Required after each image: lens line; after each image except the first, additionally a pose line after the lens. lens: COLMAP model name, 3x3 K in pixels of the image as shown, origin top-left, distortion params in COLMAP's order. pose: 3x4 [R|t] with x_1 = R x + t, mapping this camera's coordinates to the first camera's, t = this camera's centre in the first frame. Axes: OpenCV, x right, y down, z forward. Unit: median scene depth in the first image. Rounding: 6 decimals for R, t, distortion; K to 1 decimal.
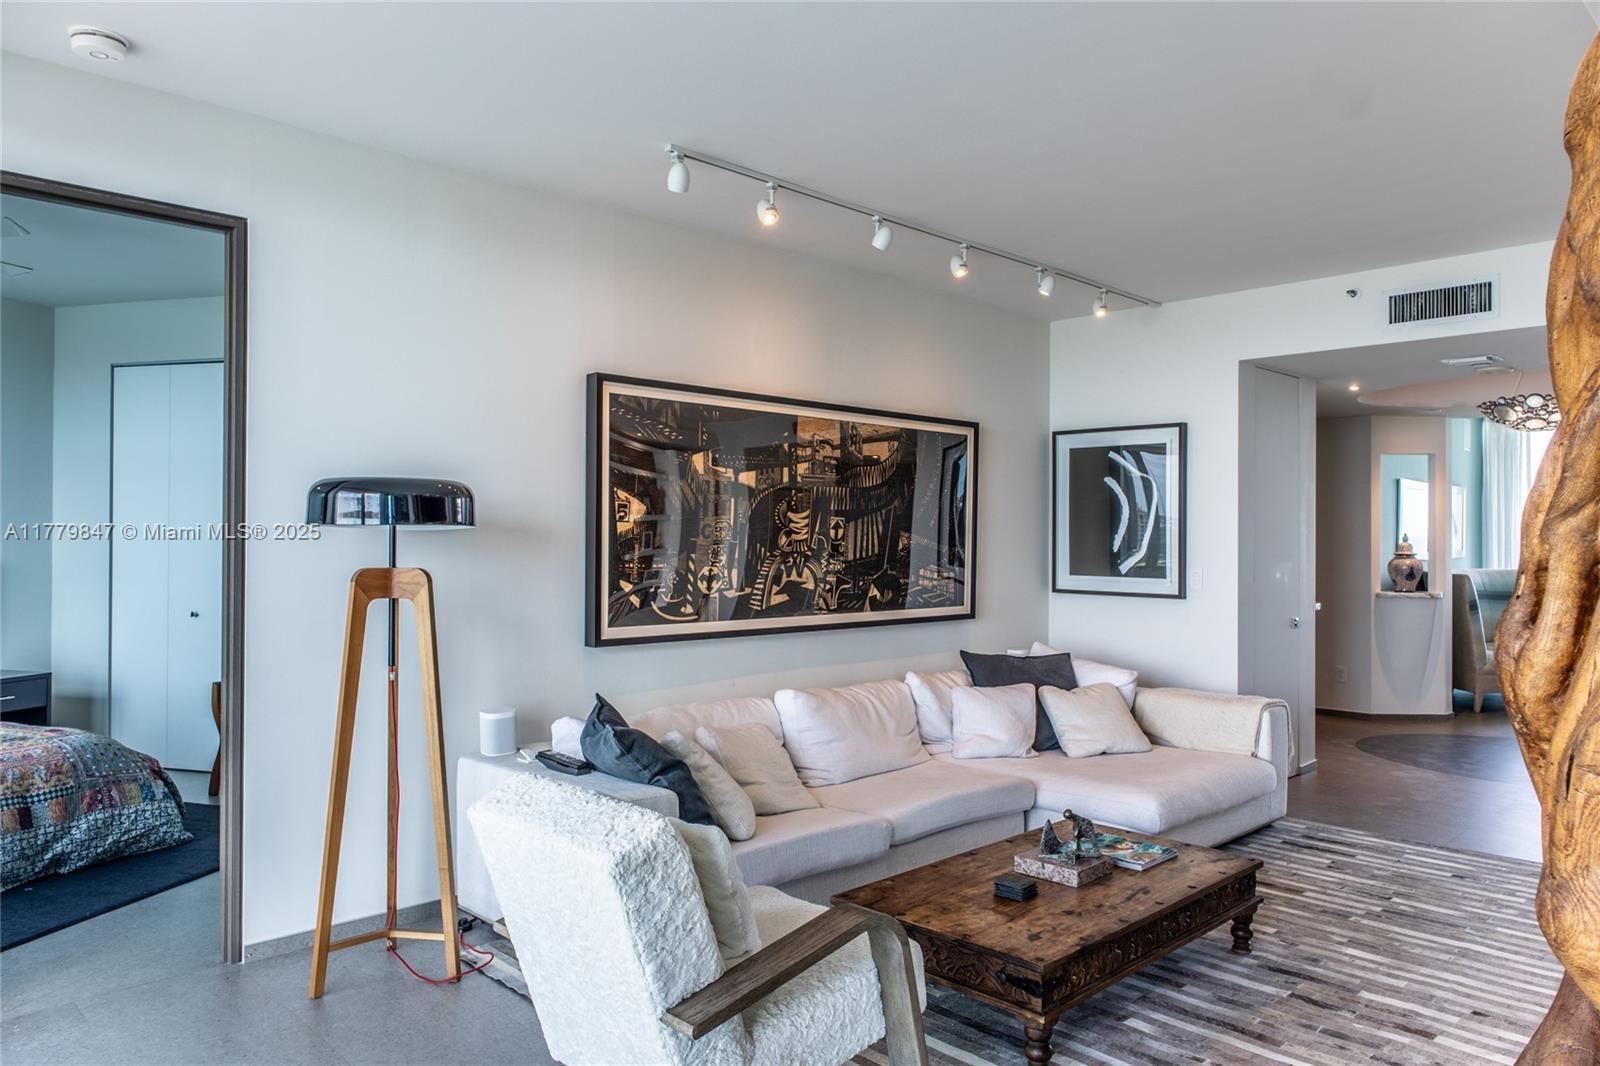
lens RADIAL K [[1079.5, 0, 800.0], [0, 1079.5, 533.0], [0, 0, 1]] dist [-0.005561, -0.001098]
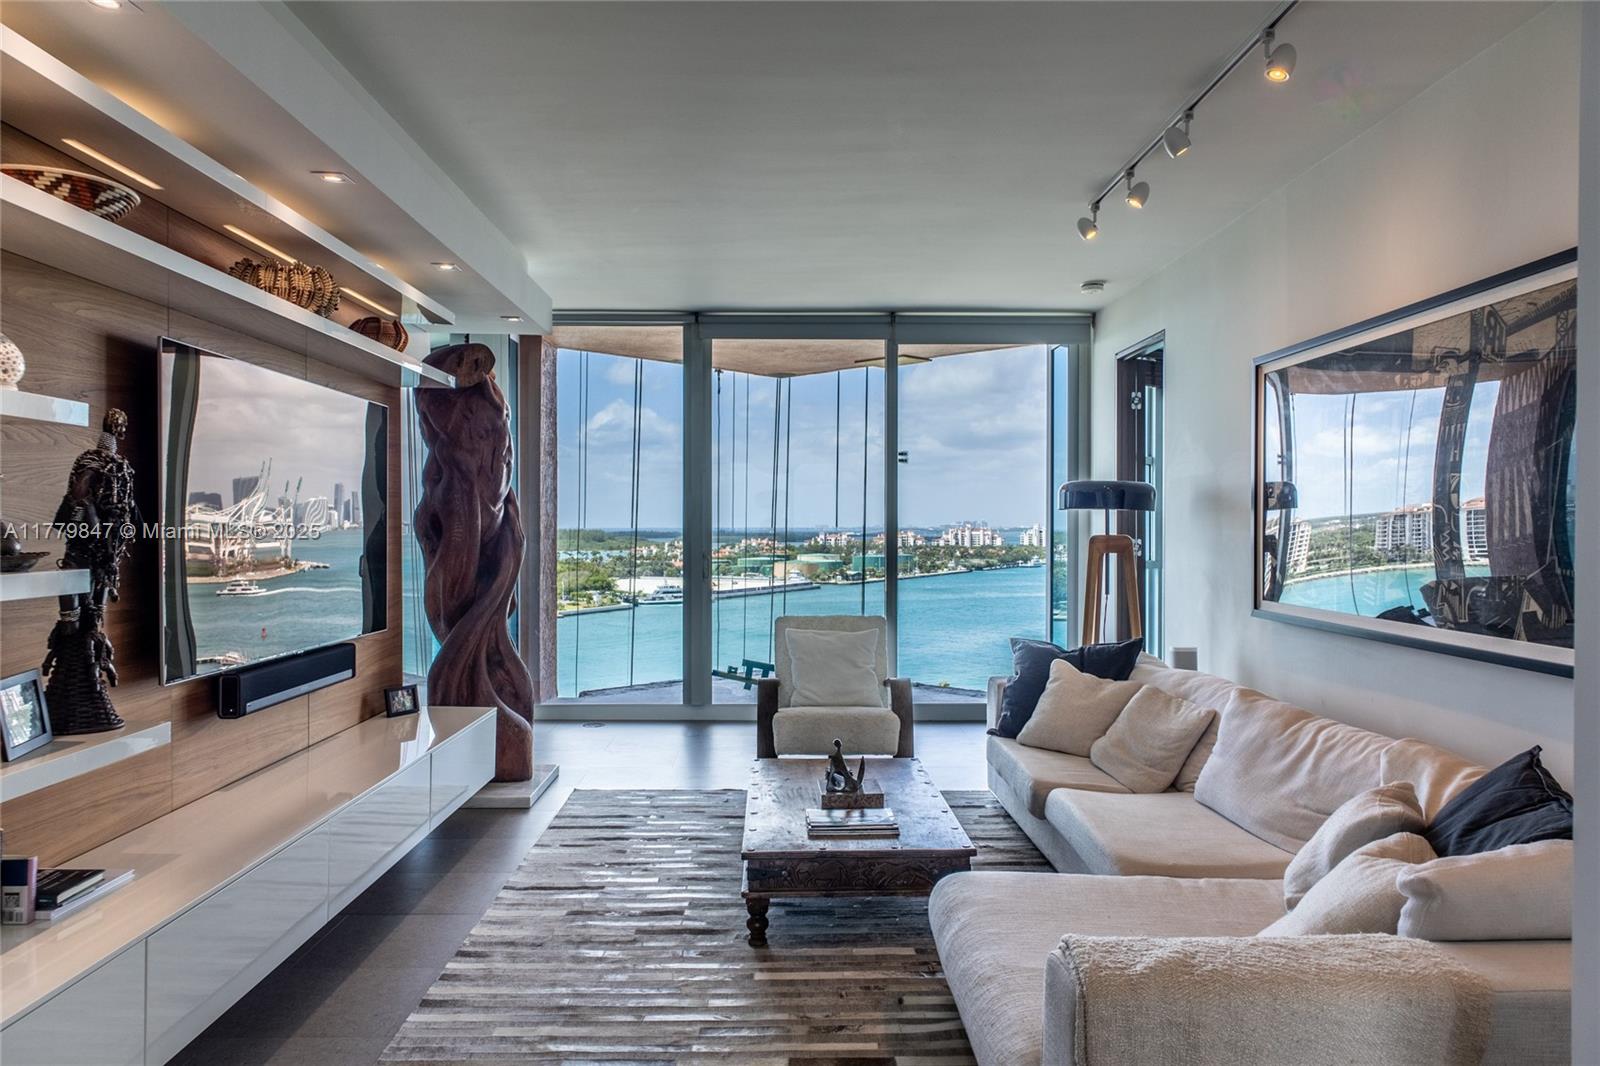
lens RADIAL K [[1083.3, 0, 800.0], [0, 1083.3, 533.0], [0, 0, 1]] dist [0.006303, 0.001429]
pose [[-0.677939, -0.000414, -0.735118, 0.706828], [0.000760, 0.999999, -0.001264, 0.019001], [0.735118, -0.001415, -0.677938, 1.093338]]
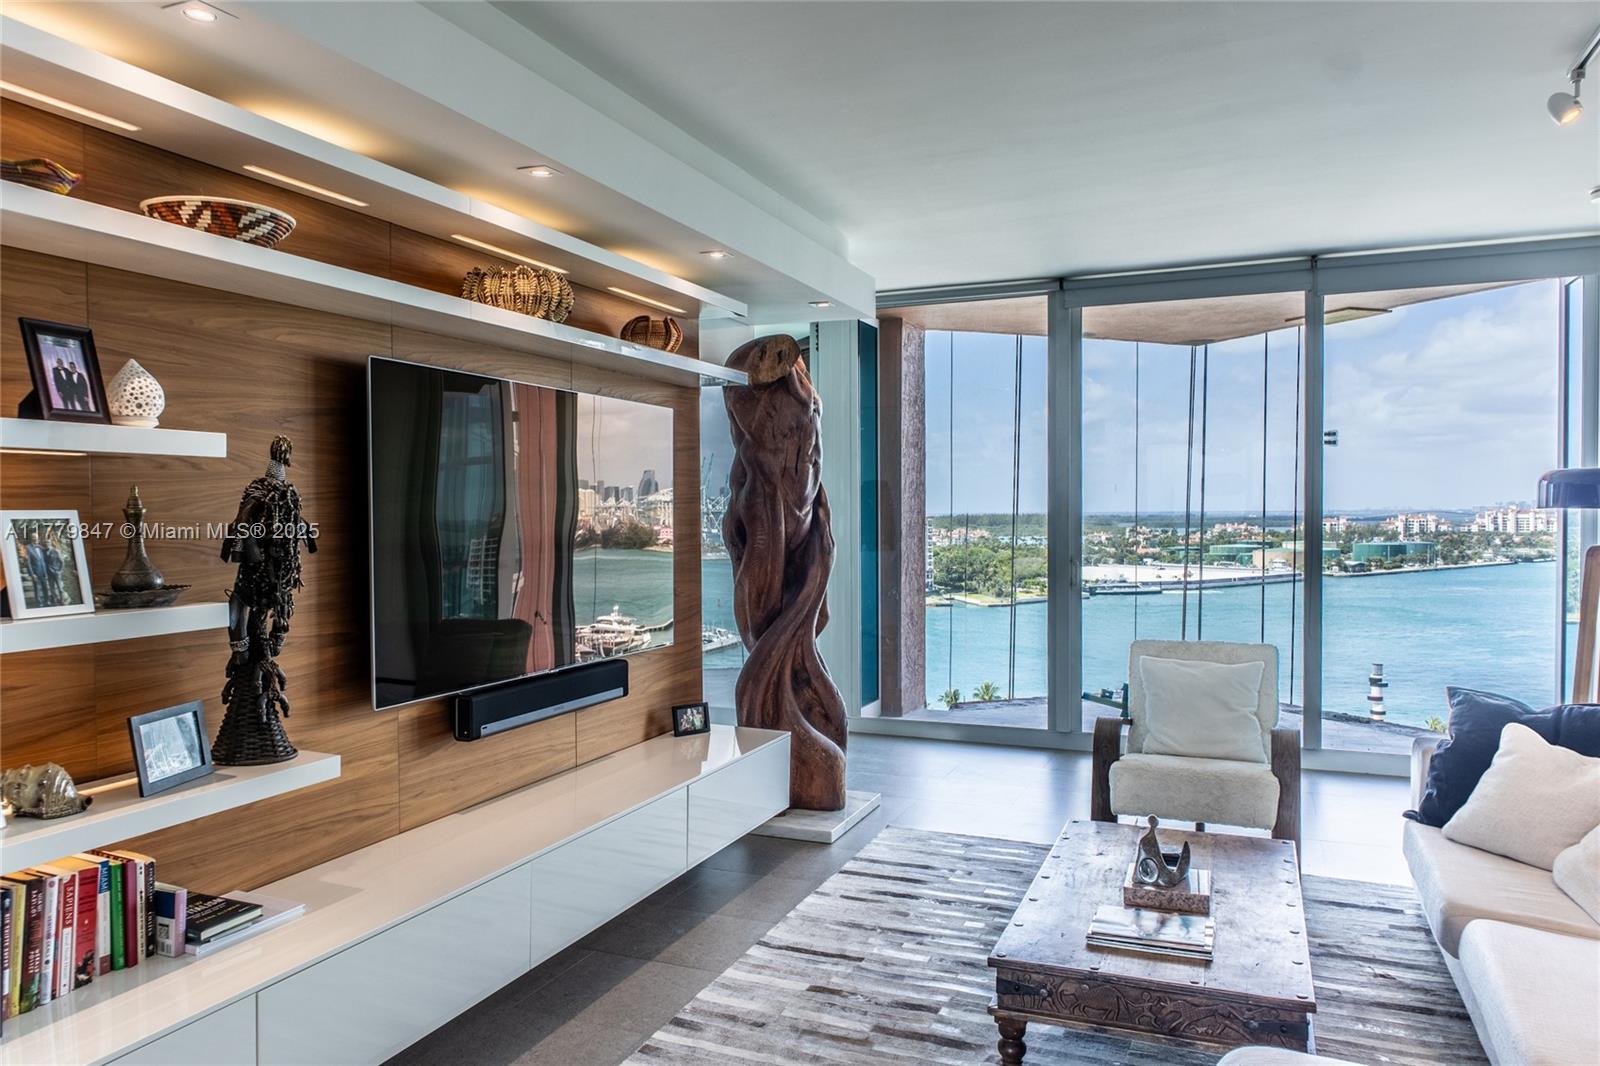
lens RADIAL K [[1126.4, 0, 781.0], [0, 1126.4, 533.5], [0, 0, 1]] dist [0.001049, -0.001547]
pose [[-0.919606, 0.007819, -0.392763, 0.561953], [0.003328, 0.999921, 0.012114, 0.001836], [0.392827, 0.009833, -0.919560, 1.080886]]
